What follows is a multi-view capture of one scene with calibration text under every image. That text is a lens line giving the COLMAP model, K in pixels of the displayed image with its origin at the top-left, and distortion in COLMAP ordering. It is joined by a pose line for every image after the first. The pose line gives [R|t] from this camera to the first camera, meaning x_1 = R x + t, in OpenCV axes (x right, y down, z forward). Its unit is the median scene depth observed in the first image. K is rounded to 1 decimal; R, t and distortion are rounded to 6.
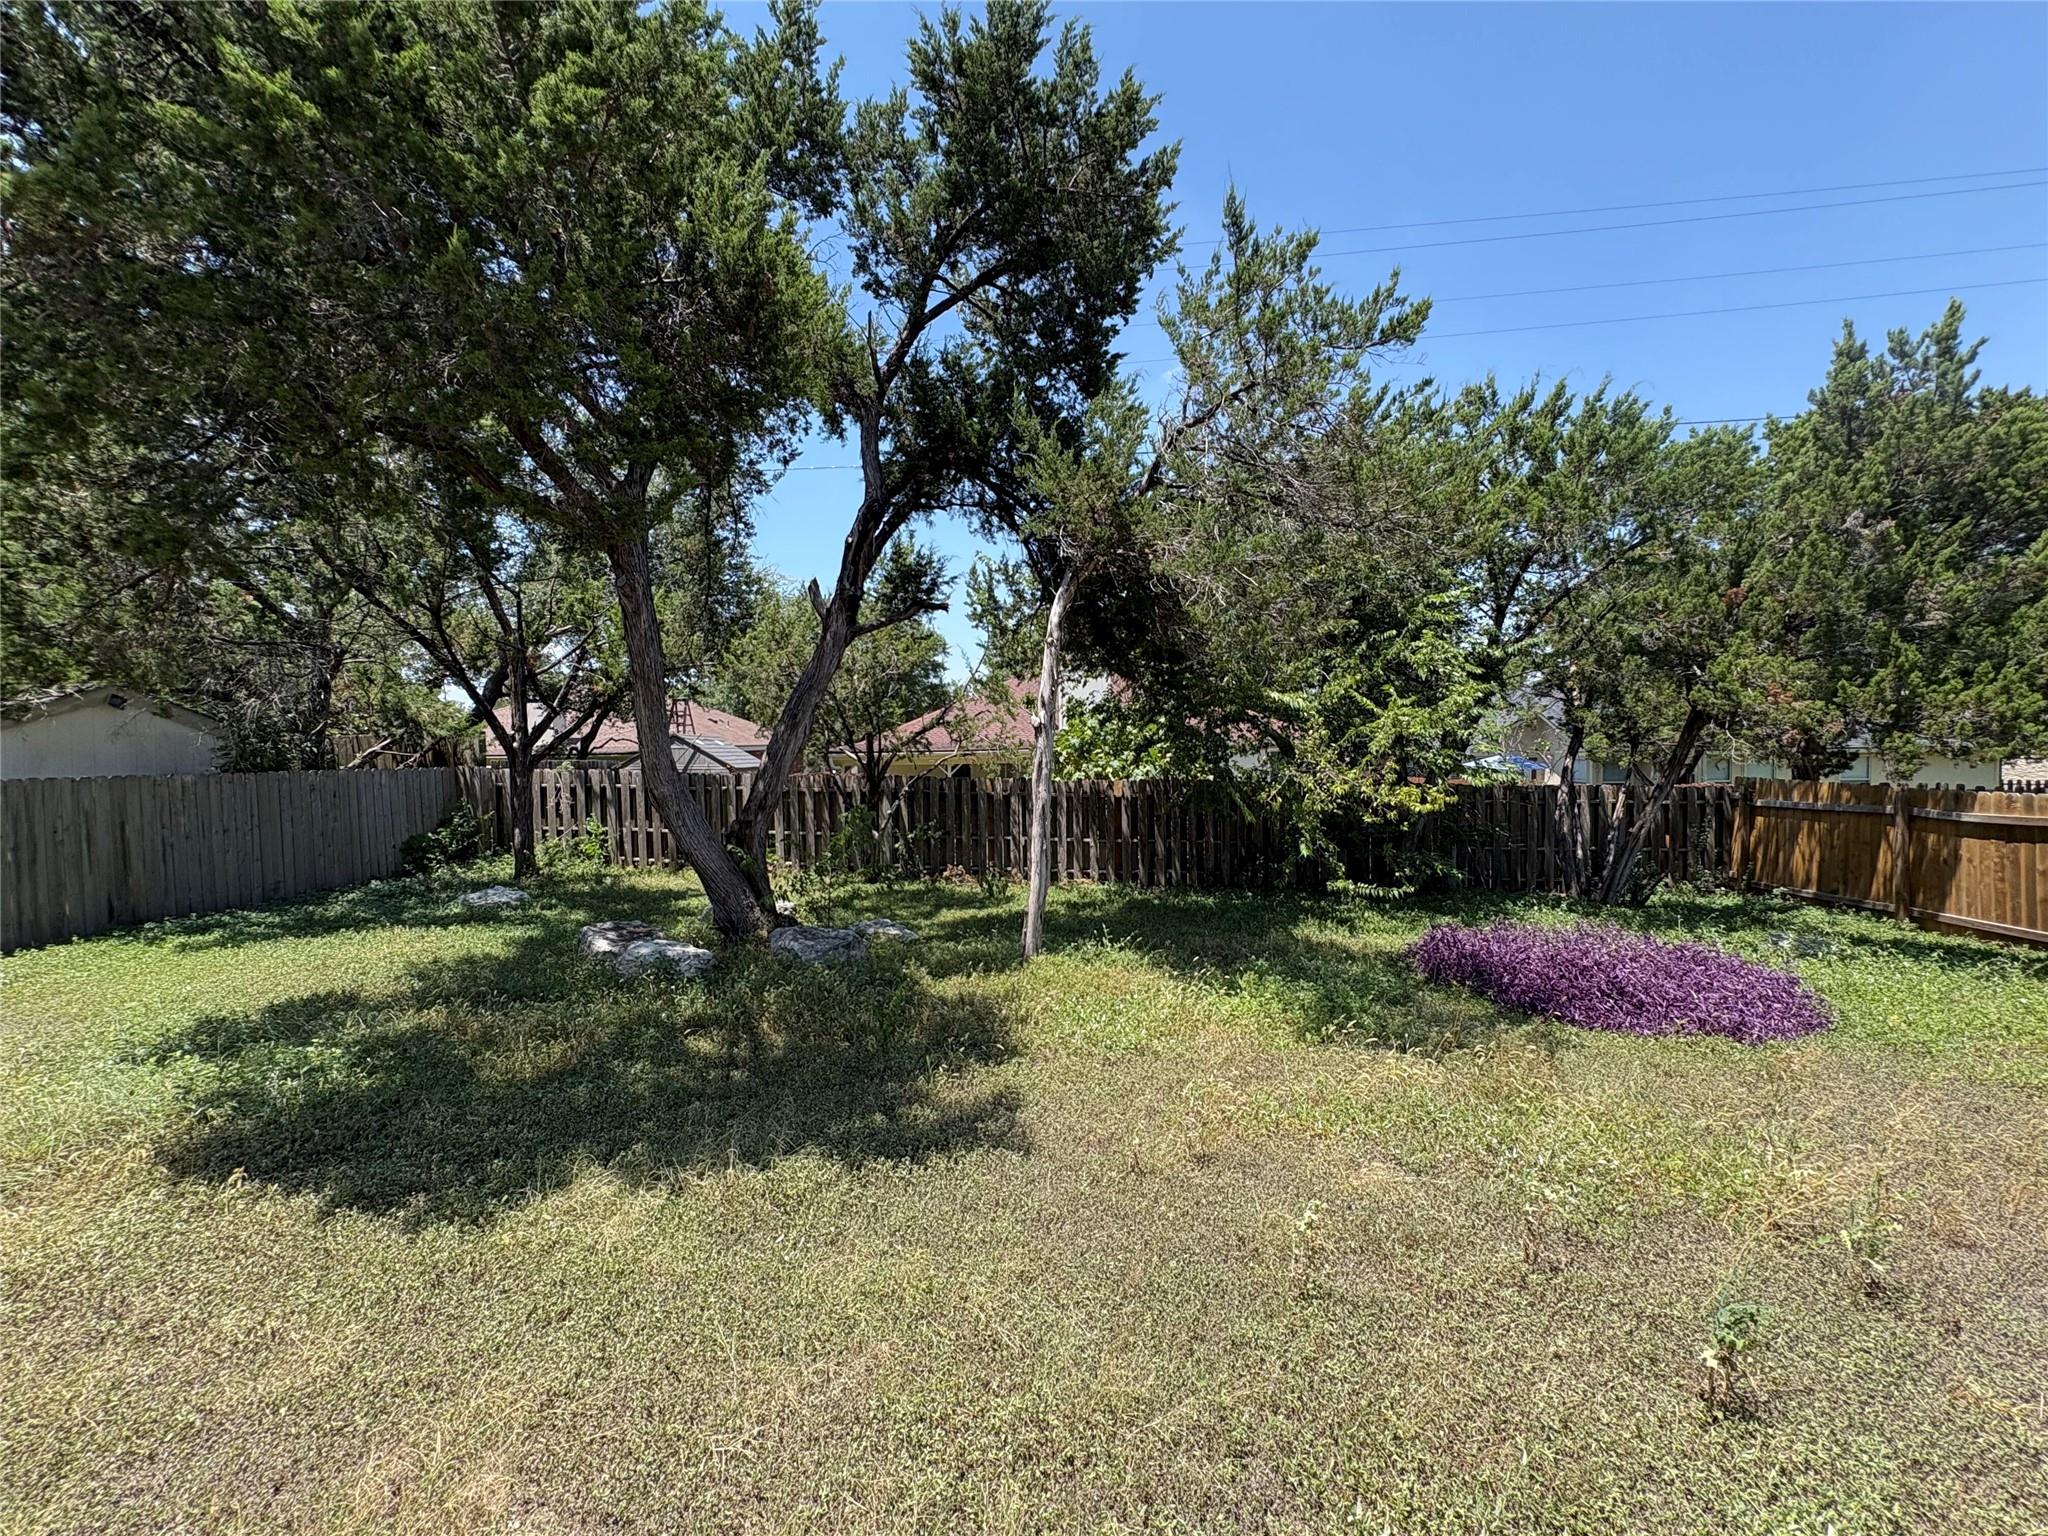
lens RADIAL K [[818.8, 0, 1023.1], [0, 818.8, 769.3], [0, 0, 1]] dist [-0.001241, 0.001622]
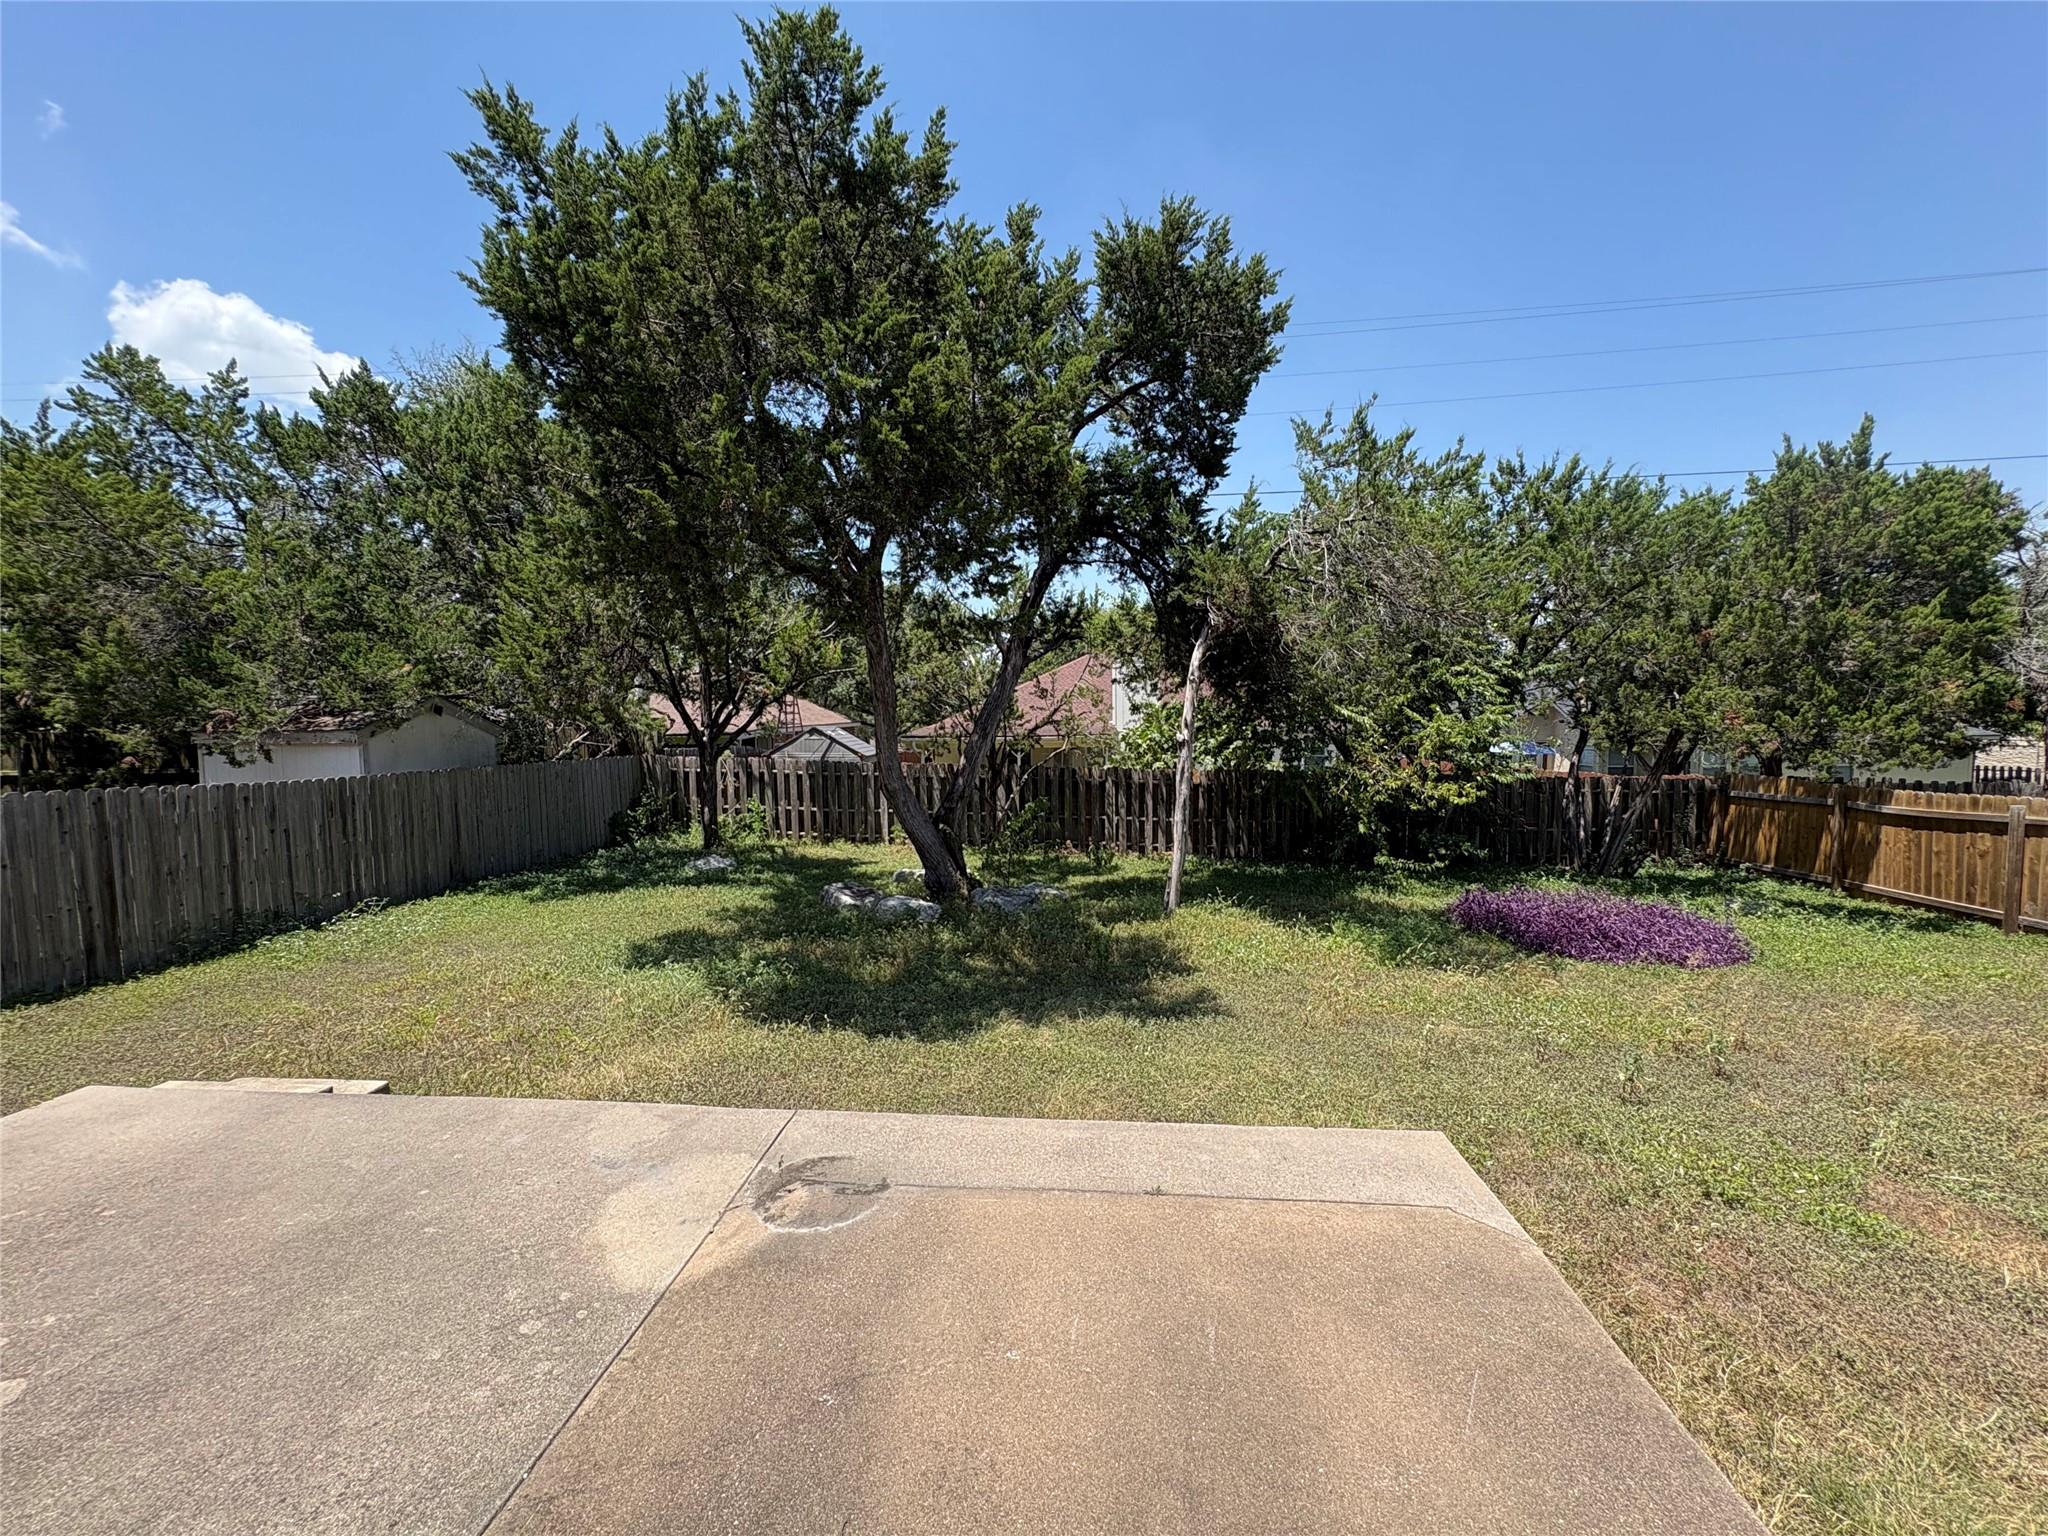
lens RADIAL K [[818.8, 0, 1023.4], [0, 818.8, 766.3], [0, 0, 1]] dist [-0.001241, 0.001622]
pose [[0.999946, 0.006428, -0.008118, -0.181767], [-0.006171, 0.999491, 0.031299, -0.040121], [0.008315, -0.031247, 0.999477, -0.283019]]
